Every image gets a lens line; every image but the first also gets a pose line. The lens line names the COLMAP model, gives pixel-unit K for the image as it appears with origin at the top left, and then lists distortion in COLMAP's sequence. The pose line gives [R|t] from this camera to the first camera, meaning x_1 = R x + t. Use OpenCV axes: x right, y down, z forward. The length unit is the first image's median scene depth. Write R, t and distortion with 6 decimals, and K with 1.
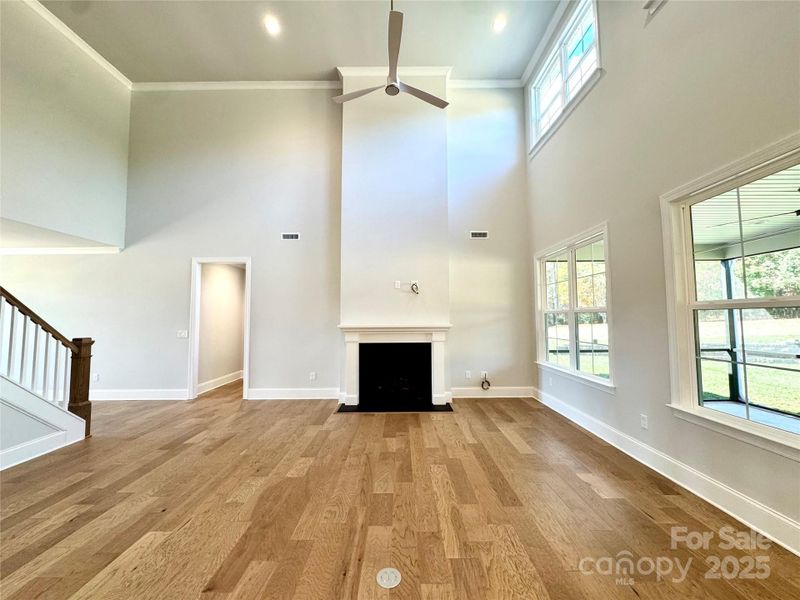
lens RADIAL K [[318.1, 0, 400.0], [0, 318.1, 300.0], [0, 0, 1]] dist [-0.003833, -0.000123]
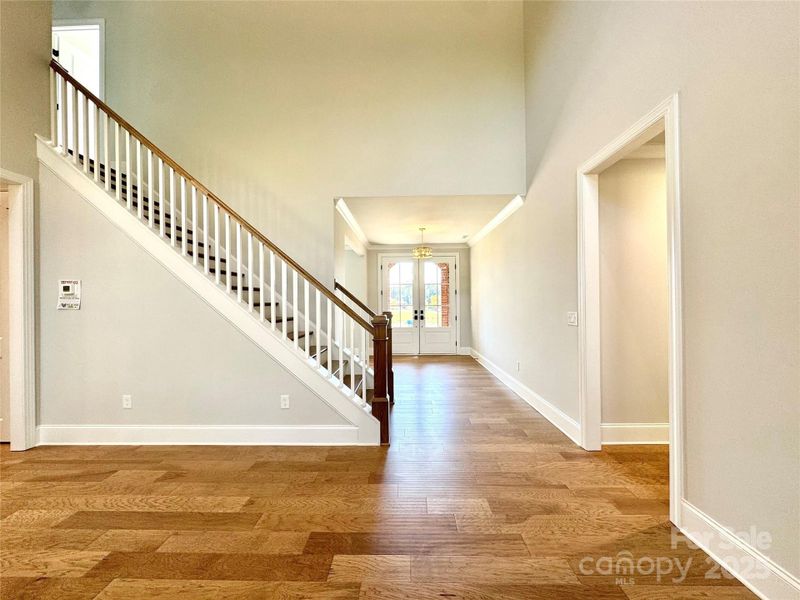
lens RADIAL K [[318.1, 0, 400.0], [0, 318.1, 300.0], [0, 0, 1]] dist [-0.003833, -0.000123]
pose [[-0.020143, 0.004434, -0.999787, -0.222294], [0.066762, 0.997764, 0.003080, 0.083803], [0.997566, -0.066685, -0.020394, 1.109708]]
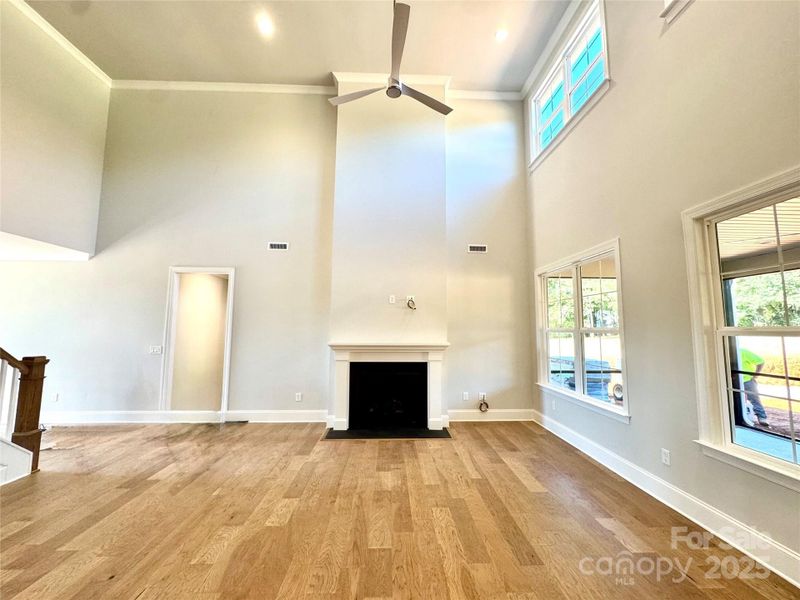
lens RADIAL K [[318.1, 0, 400.0], [0, 318.1, 300.0], [0, 0, 1]] dist [-0.003833, -0.000123]
pose [[0.999212, 0.014949, 0.036777, -0.027548], [-0.013652, 0.999284, -0.035285, -0.020241], [-0.037279, 0.034755, 0.998700, 0.085753]]
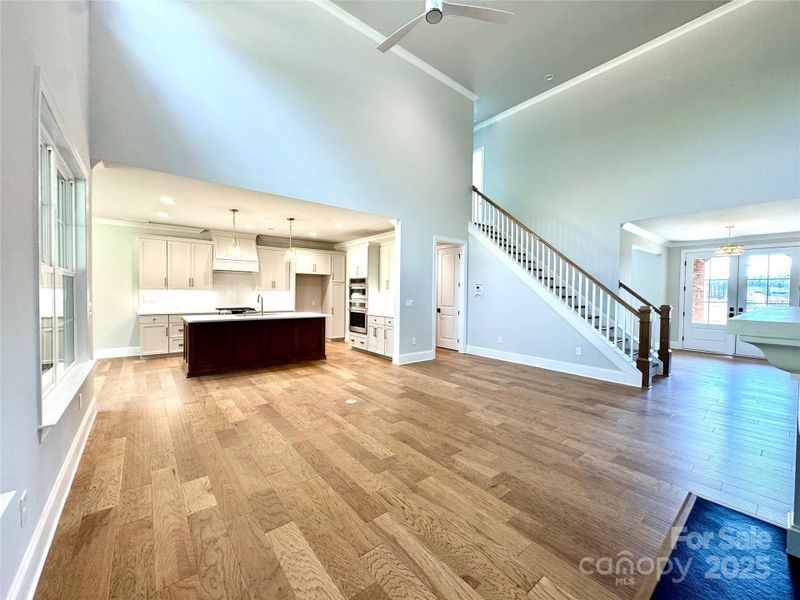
lens RADIAL K [[318.1, 0, 400.0], [0, 318.1, 300.0], [0, 0, 1]] dist [-0.003833, -0.000123]
pose [[-0.775736, 0.012793, -0.630928, 0.522674], [0.029480, 0.999438, -0.015980, 0.089709], [0.630369, -0.030995, -0.775677, 1.403600]]
